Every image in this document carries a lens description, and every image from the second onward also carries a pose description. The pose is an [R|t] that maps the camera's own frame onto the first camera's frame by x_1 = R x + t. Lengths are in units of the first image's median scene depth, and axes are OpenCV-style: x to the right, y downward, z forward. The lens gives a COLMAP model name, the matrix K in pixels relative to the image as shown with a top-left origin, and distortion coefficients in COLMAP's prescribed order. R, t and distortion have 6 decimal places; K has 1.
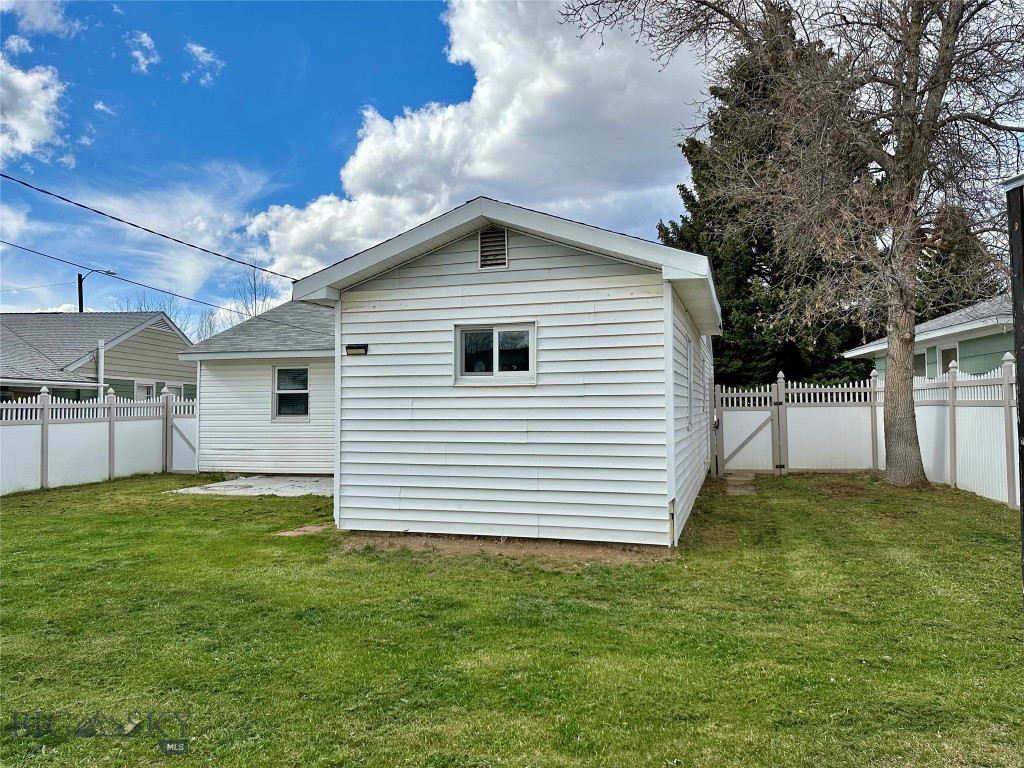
lens RADIAL K [[714.7, 0, 512.5], [0, 714.7, 372.6], [0, 0, 1]] dist [0.130849, -0.165164]
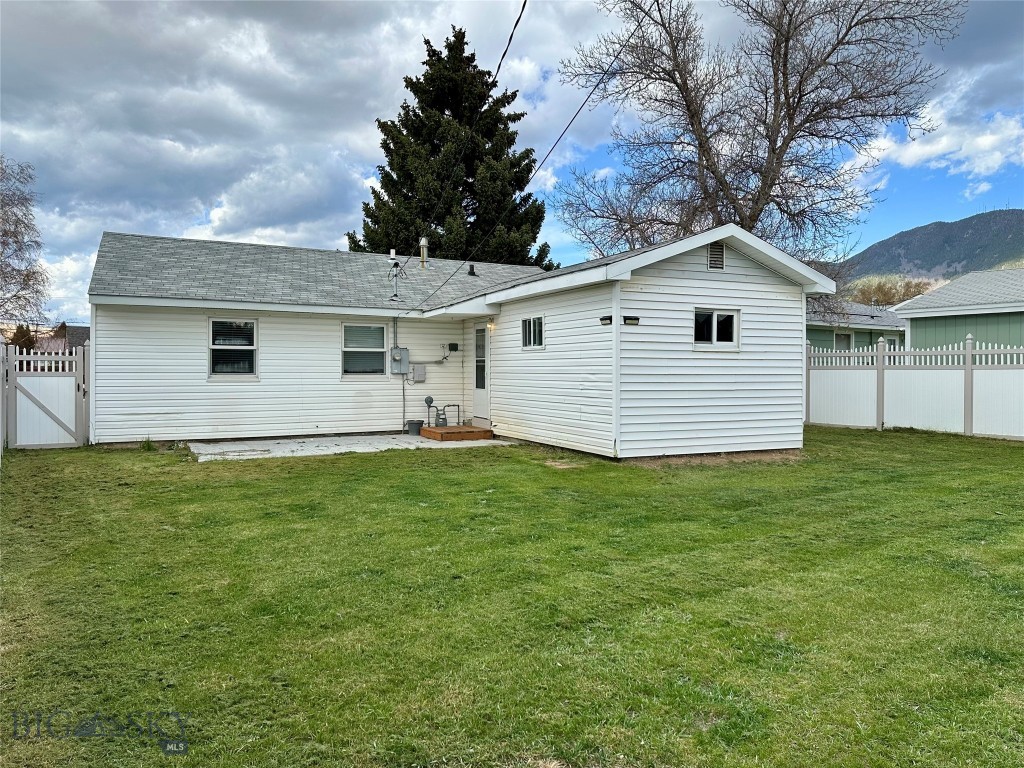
lens RADIAL K [[714.7, 0, 512.5], [0, 714.7, 372.6], [0, 0, 1]] dist [0.130849, -0.165164]
pose [[0.725380, 0.004327, 0.688335, -1.314135], [-0.038076, 0.998701, 0.033847, 0.027368], [-0.687295, -0.050761, 0.724602, 0.210154]]
